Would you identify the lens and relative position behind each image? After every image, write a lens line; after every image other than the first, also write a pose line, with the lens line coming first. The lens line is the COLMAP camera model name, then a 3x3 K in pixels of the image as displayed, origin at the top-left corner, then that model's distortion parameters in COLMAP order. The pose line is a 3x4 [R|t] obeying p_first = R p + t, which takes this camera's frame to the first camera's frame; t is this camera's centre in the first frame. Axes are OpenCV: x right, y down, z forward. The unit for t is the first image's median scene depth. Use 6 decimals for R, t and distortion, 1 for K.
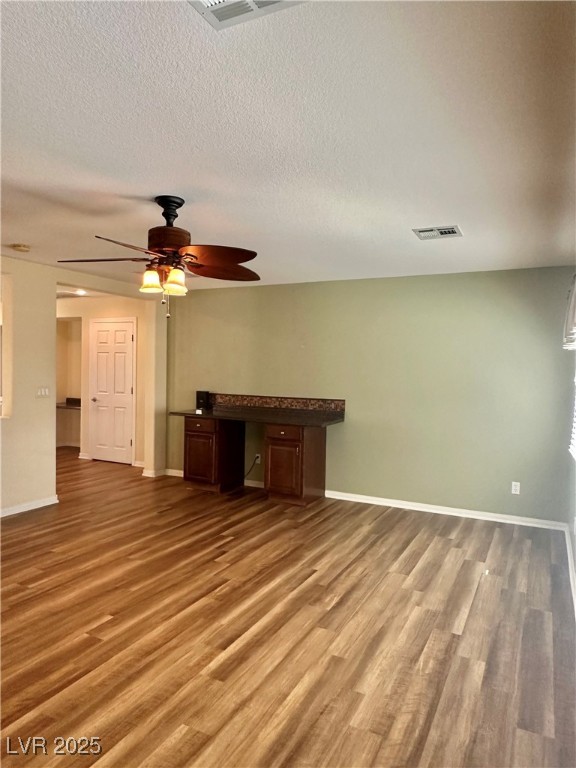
lens RADIAL K [[519.7, 0, 288.0], [0, 519.7, 384.0], [0, 0, 1]] dist [-0.010473, 0.001607]
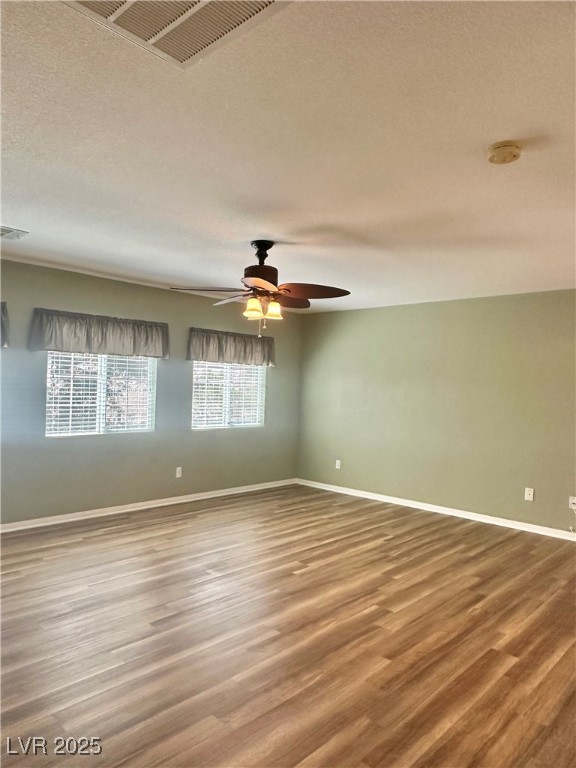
lens RADIAL K [[530.3, 0, 288.0], [0, 530.3, 384.0], [0, 0, 1]] dist [0.000625, 0.001183]
pose [[-0.955963, -0.051884, 0.288864, -0.624170], [-0.040305, 0.998133, 0.045894, -0.074852], [-0.290705, 0.032230, -0.956270, 2.055808]]
